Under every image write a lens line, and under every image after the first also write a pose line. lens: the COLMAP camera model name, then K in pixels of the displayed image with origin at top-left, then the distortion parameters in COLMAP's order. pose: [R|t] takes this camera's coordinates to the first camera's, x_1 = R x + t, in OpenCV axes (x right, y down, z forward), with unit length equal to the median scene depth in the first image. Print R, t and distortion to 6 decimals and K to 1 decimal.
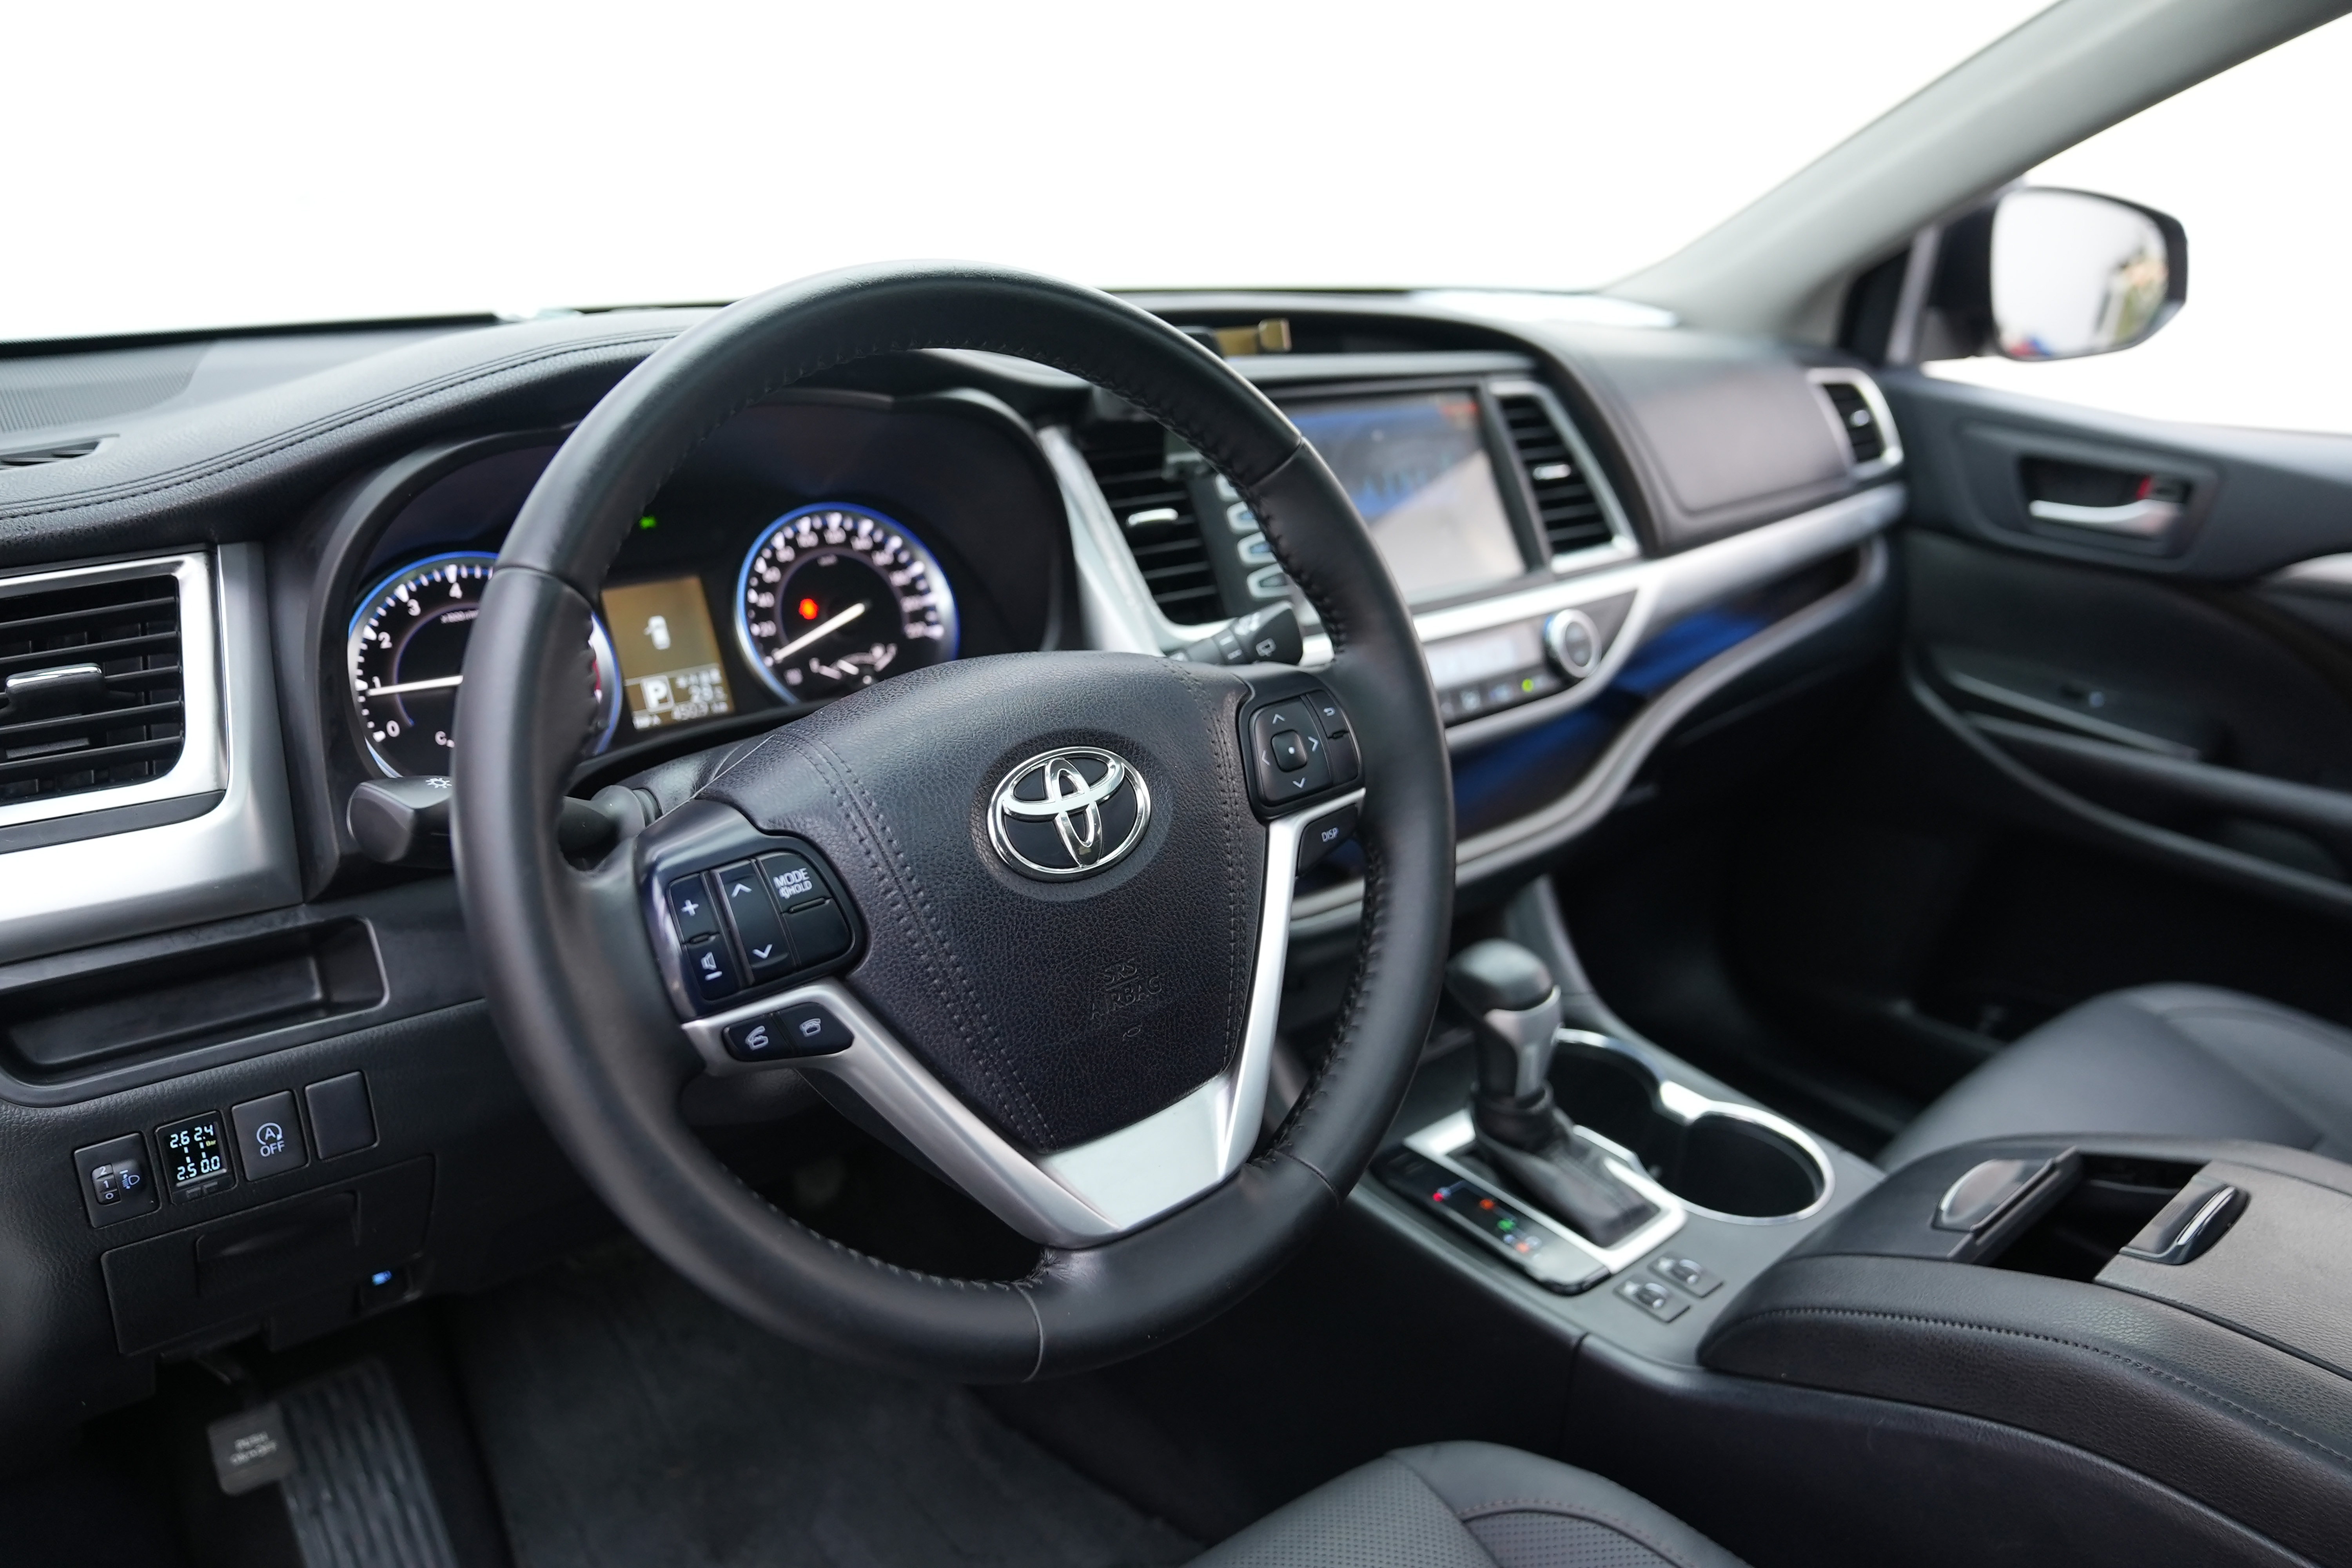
lens RADIAL K [[1635.5, 0, 1176.0], [0, 1635.5, 784.0], [0, 0, 1]] dist [-0.134075, 0.099895]
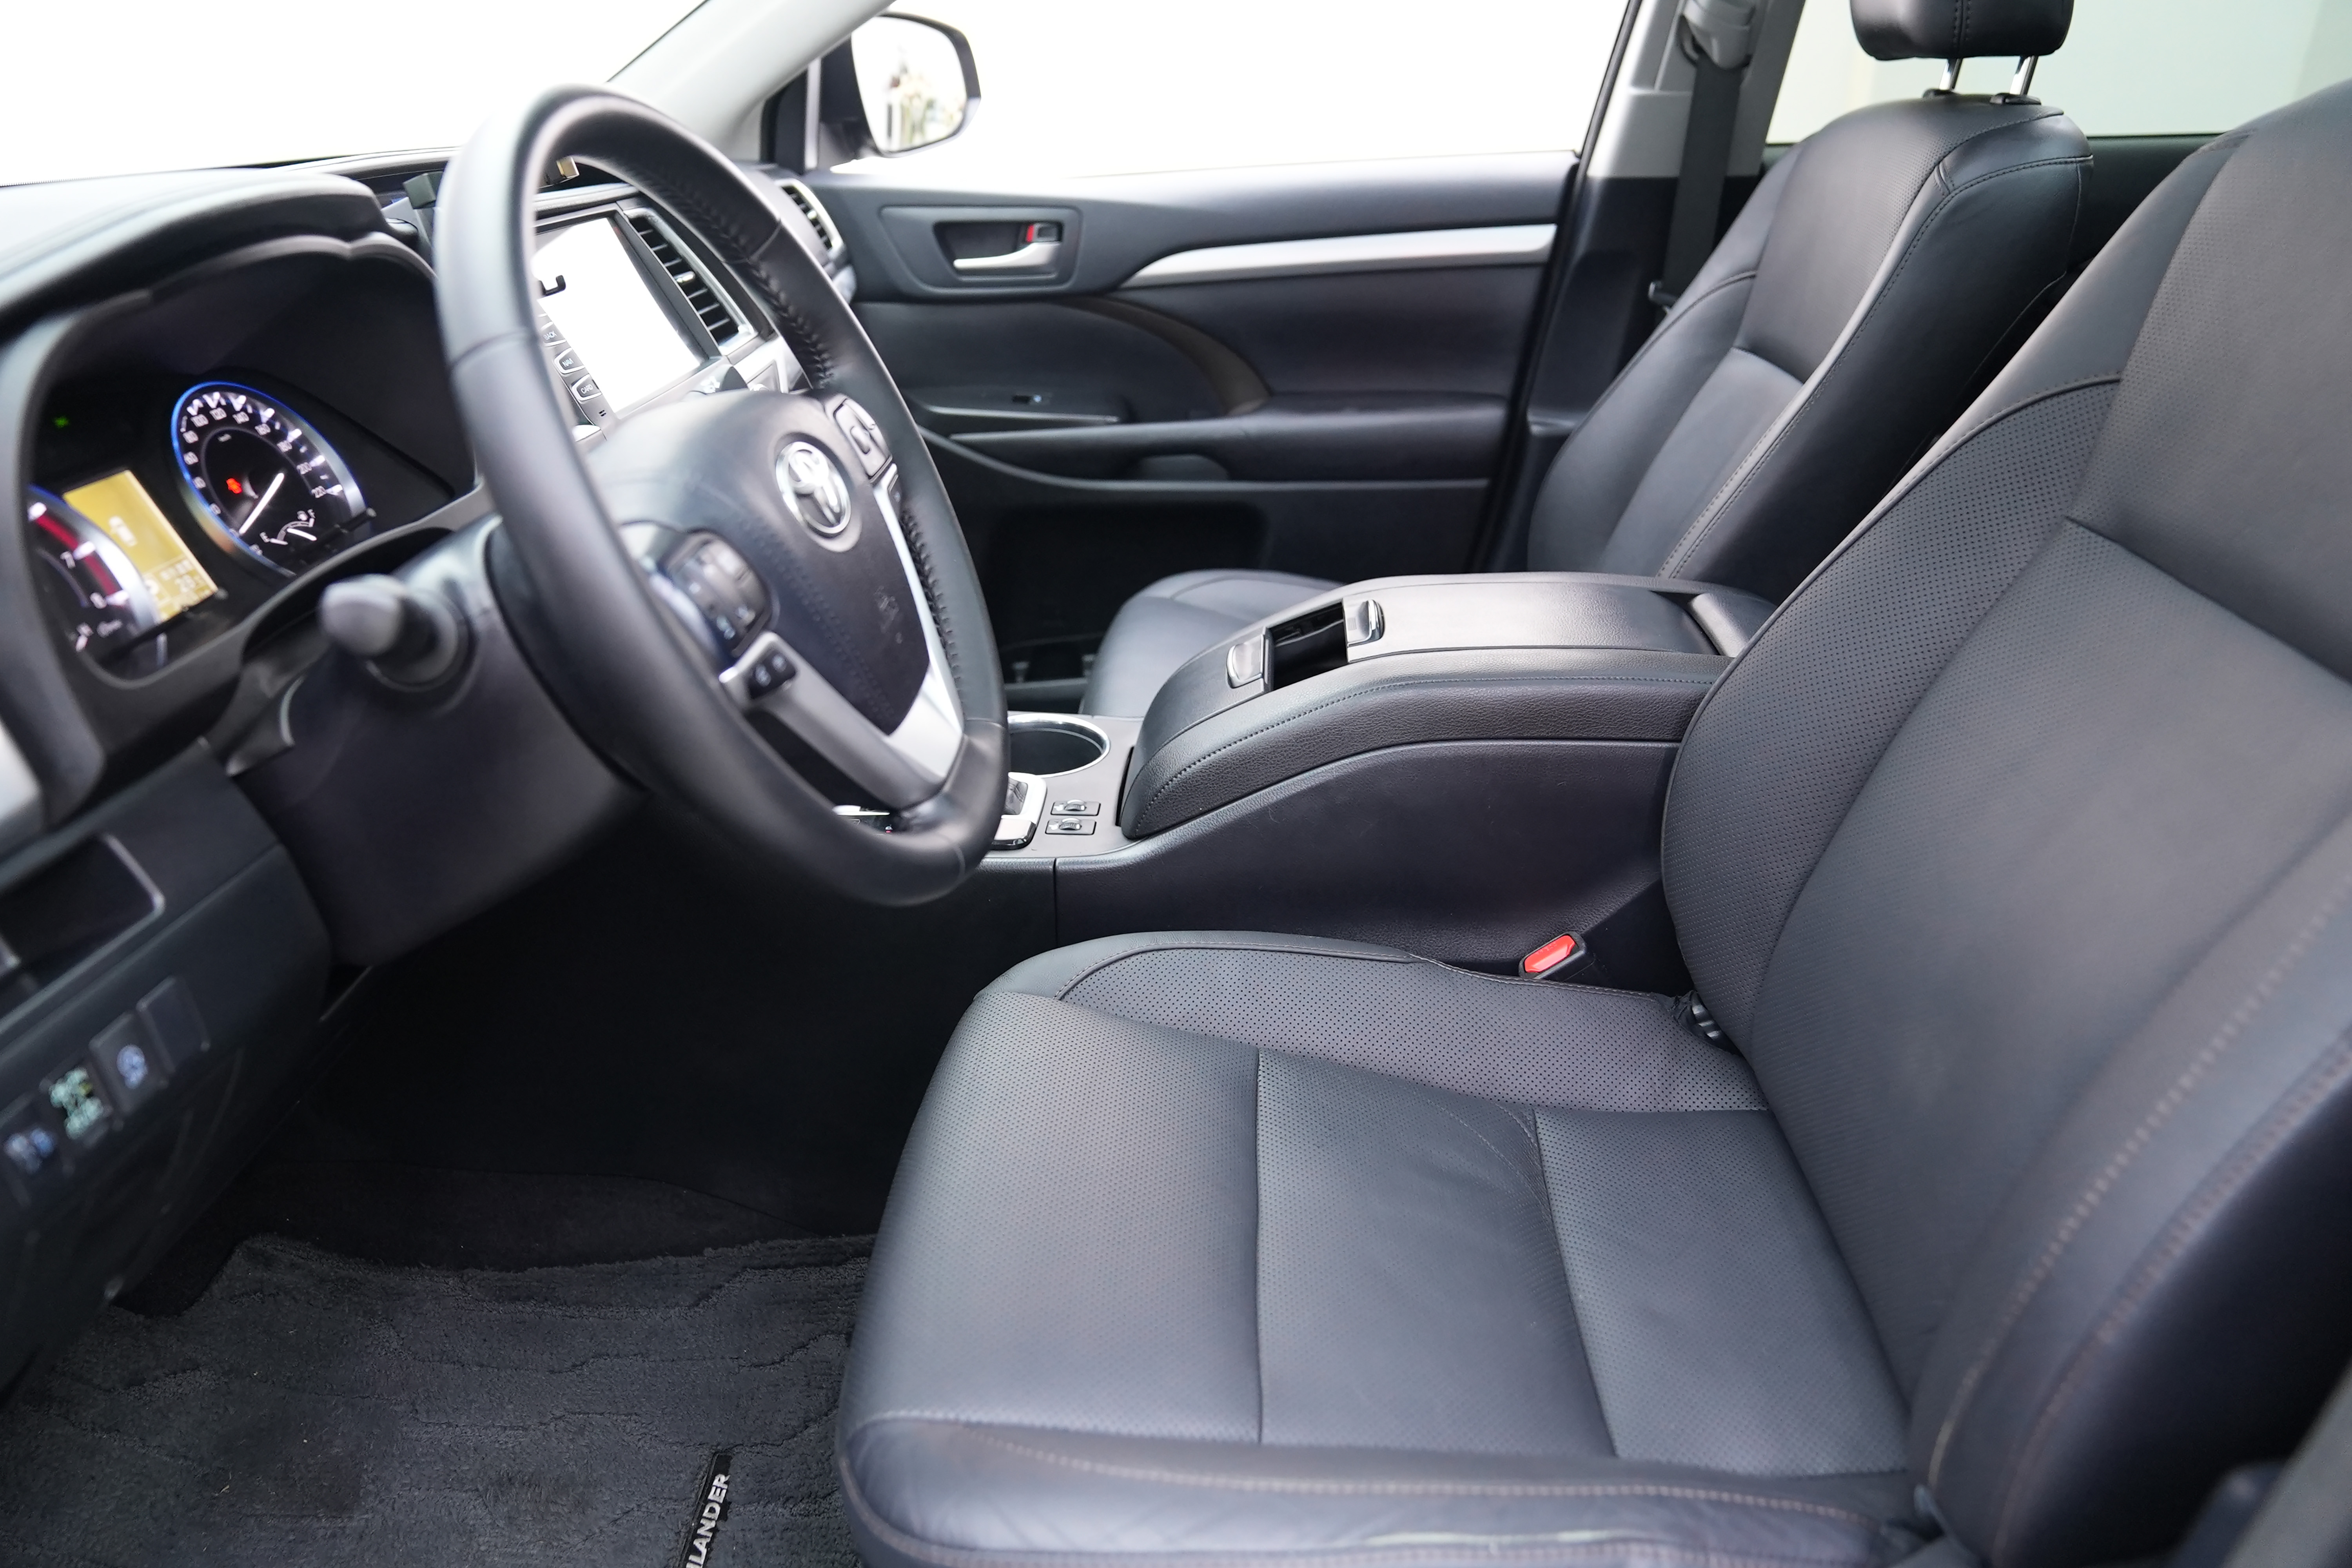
lens RADIAL K [[1635.5, 0, 1176.0], [0, 1635.5, 784.0], [0, 0, 1]] dist [-0.134075, 0.099895]
pose [[0.685741, -0.338162, 0.644519, -0.498123], [0.291366, 0.939008, 0.182672, 0.054898], [-0.666982, 0.062525, 0.742446, -0.095691]]
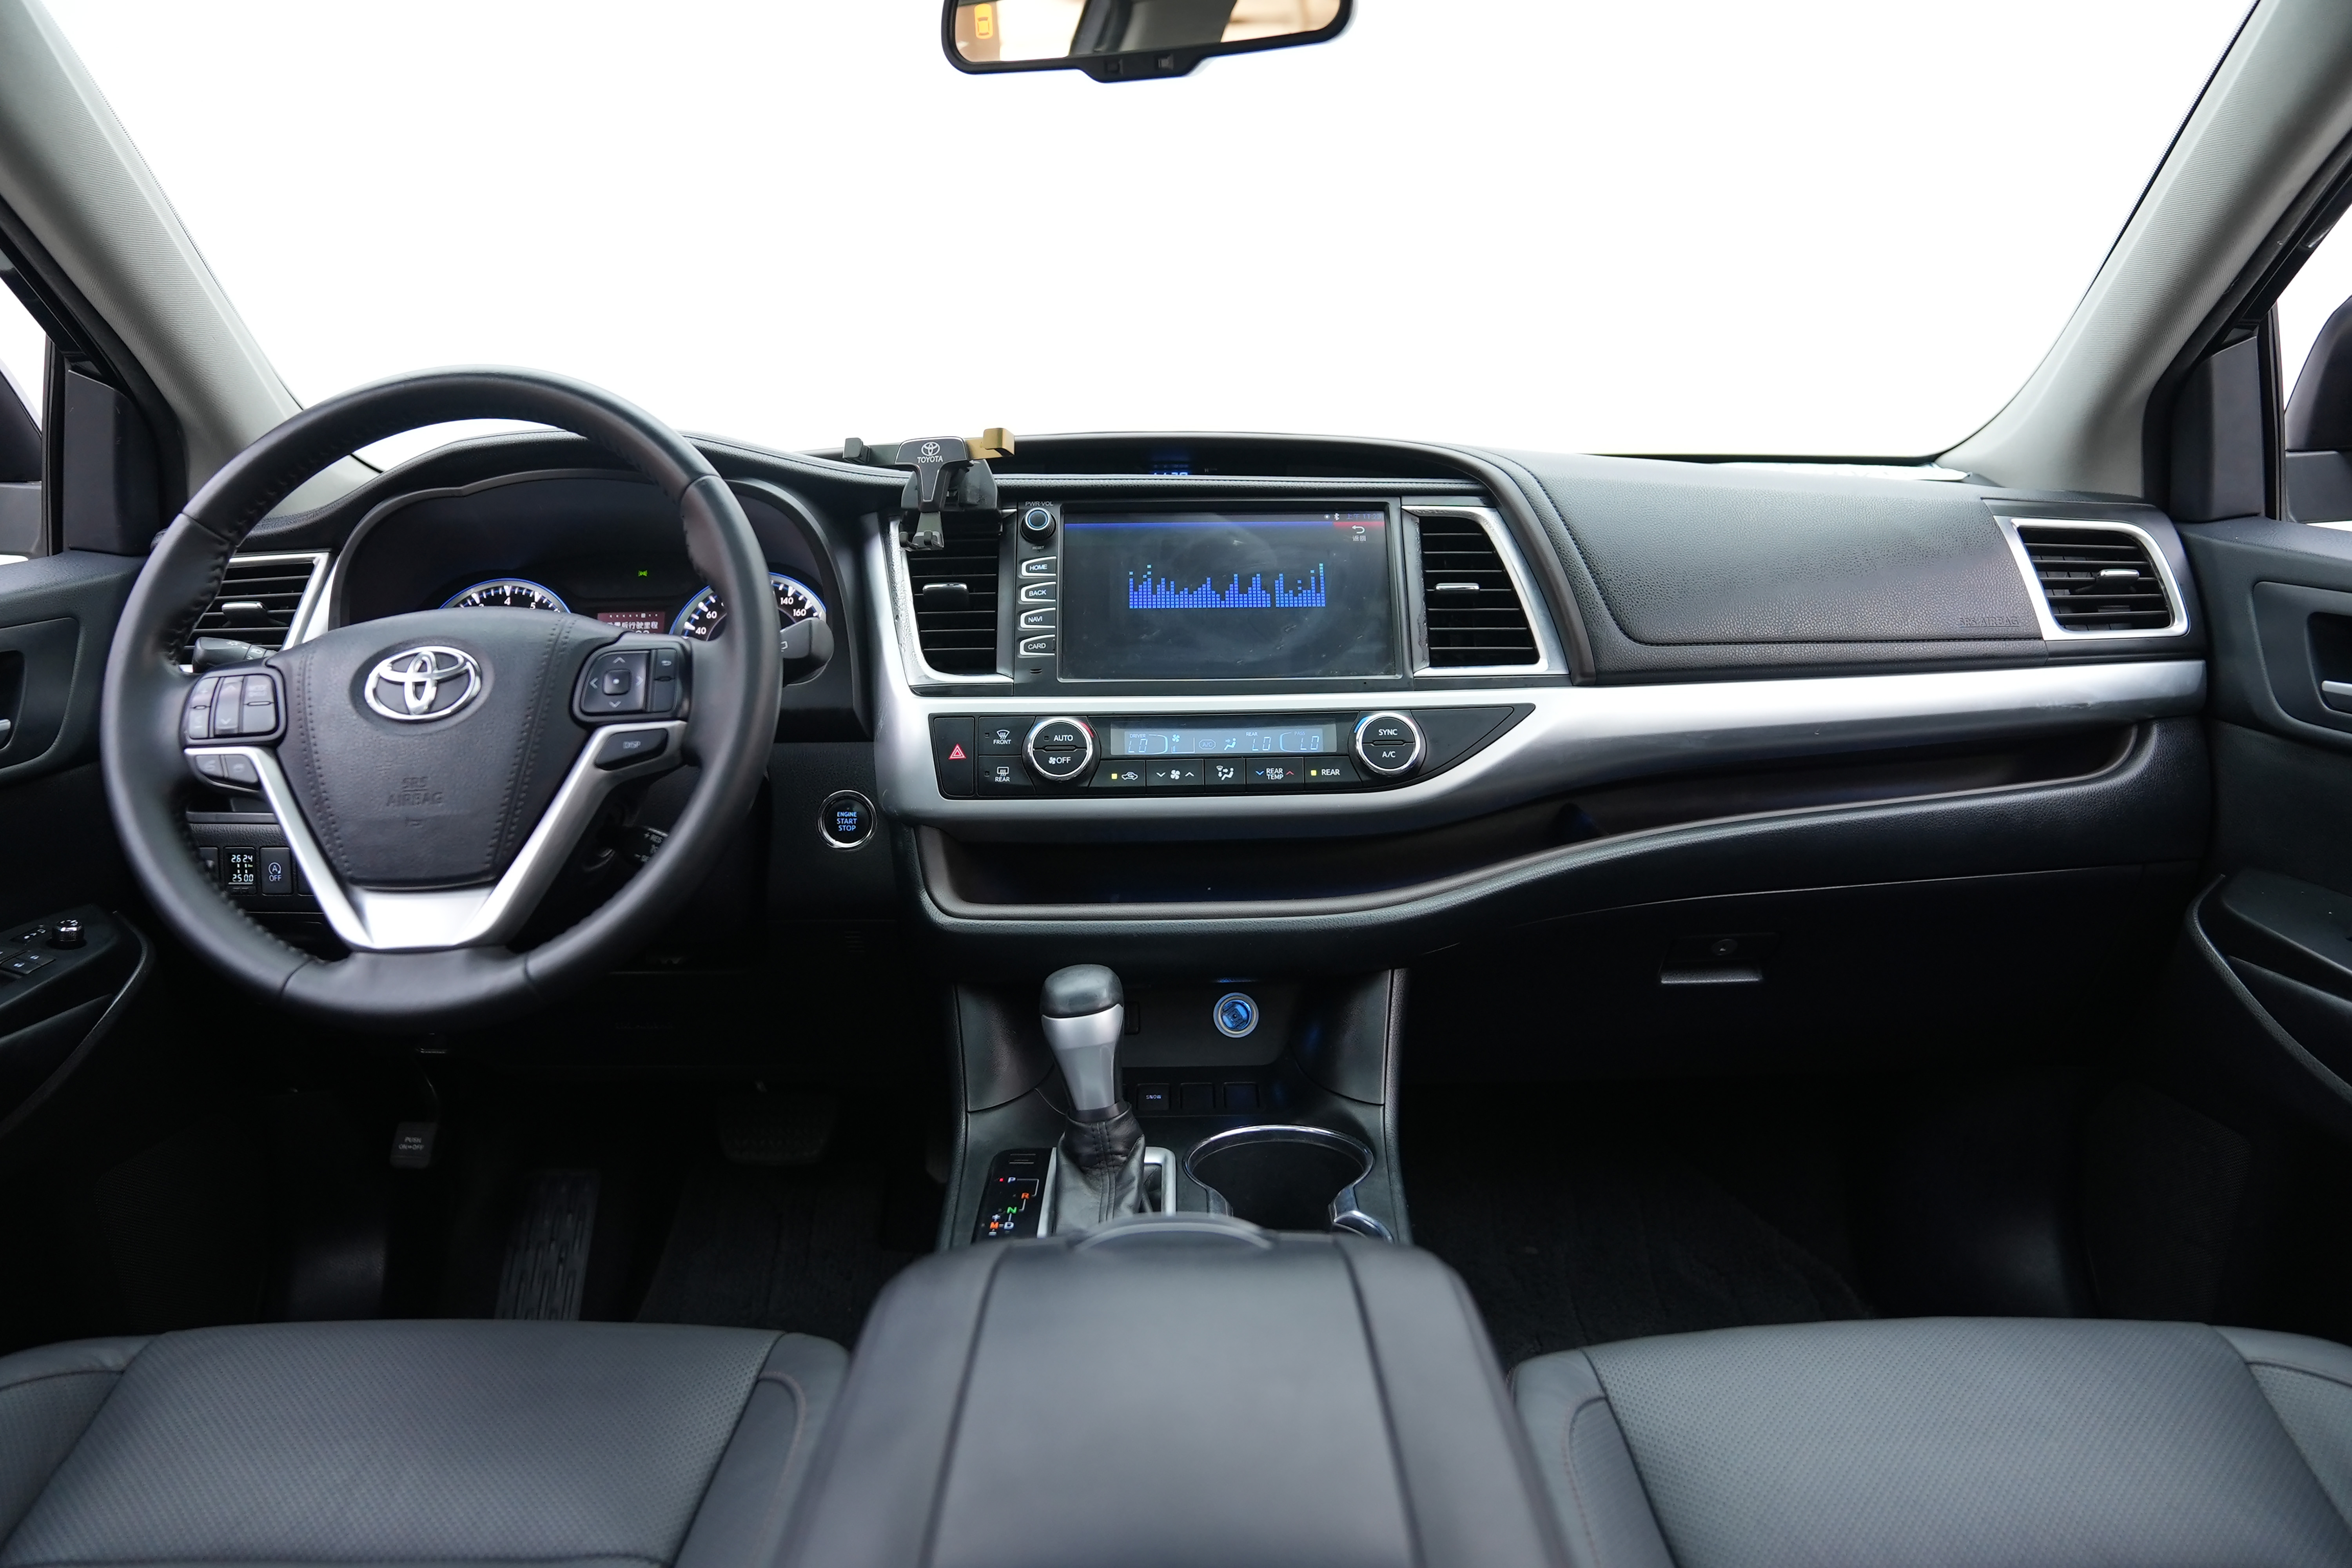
lens RADIAL K [[1635.5, 0, 1176.0], [0, 1635.5, 784.0], [0, 0, 1]] dist [-0.134075, 0.099895]
pose [[0.763519, 0.082638, -0.640476, 0.959048], [-0.192243, 0.975900, -0.103259, 0.084004], [0.616507, 0.201967, 0.761005, 0.177722]]
